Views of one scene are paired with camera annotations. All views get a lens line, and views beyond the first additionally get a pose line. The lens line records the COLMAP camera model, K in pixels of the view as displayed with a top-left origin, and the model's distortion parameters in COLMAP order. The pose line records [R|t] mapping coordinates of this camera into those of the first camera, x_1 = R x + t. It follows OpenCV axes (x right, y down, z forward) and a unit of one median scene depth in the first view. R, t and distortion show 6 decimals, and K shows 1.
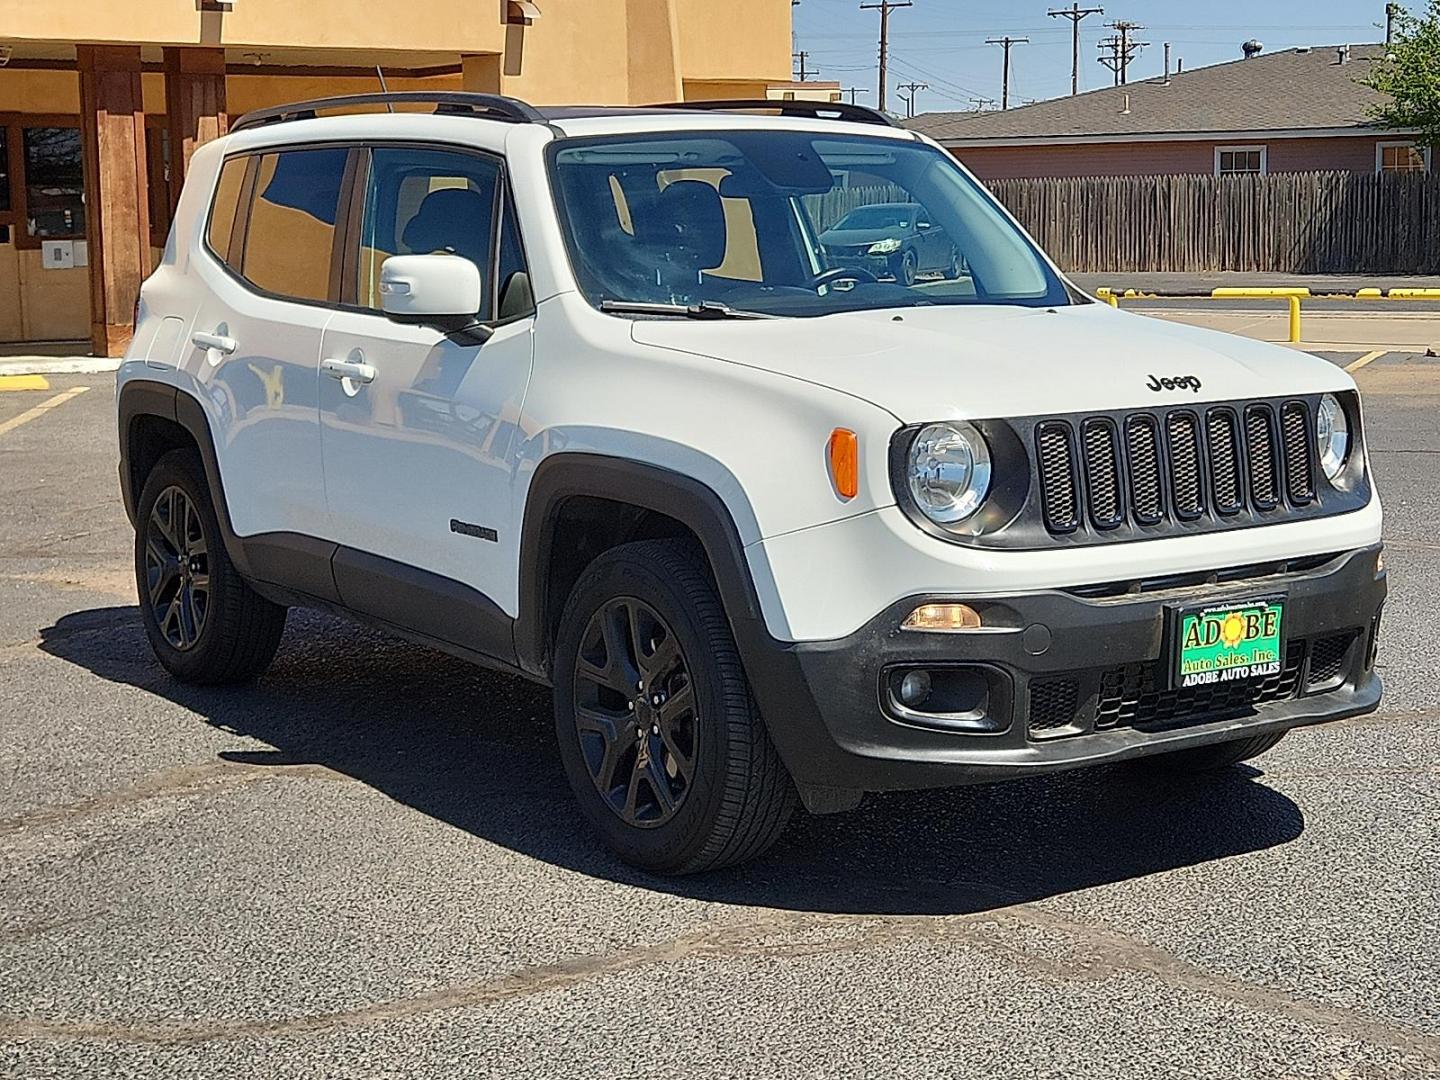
lens RADIAL K [[2453.7, 0, 718.6], [0, 2453.7, 533.1], [0, 0, 1]] dist [-0.072883, 0.000000]
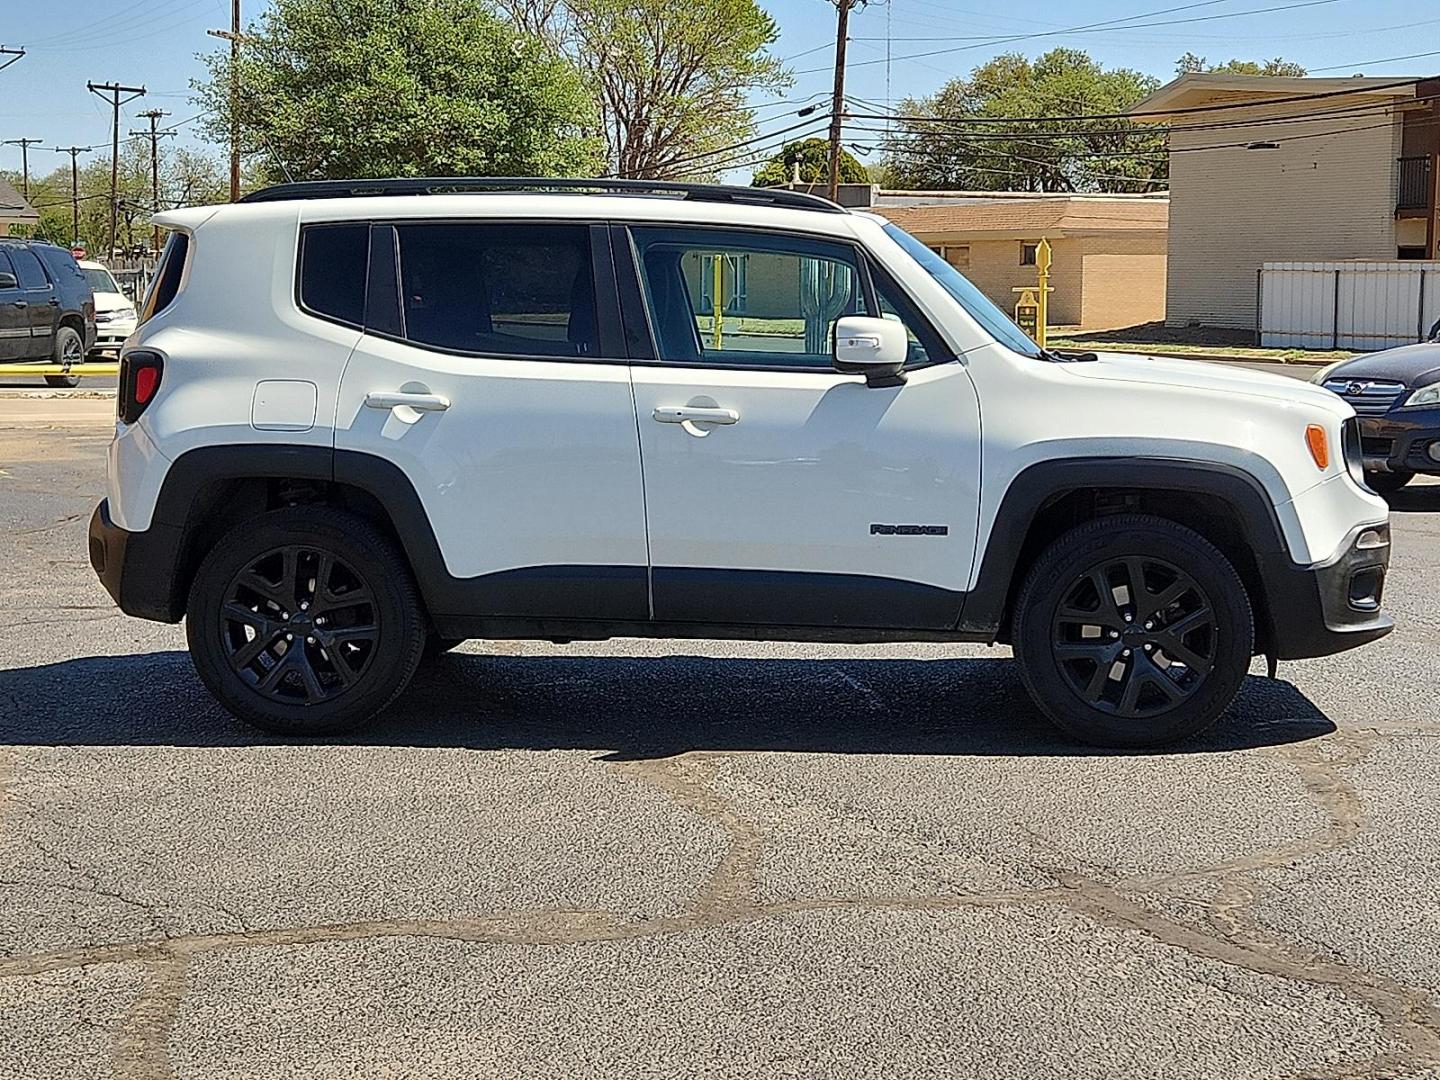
lens RADIAL K [[2453.7, 0, 719.4], [0, 2453.7, 537.8], [0, 0, 1]] dist [-0.072883, 0.000000]
pose [[0.585081, -0.057826, 0.808910, -1.205784], [0.095279, 0.995448, 0.002246, -0.009357], [-0.805358, 0.075758, 0.587928, 0.323686]]
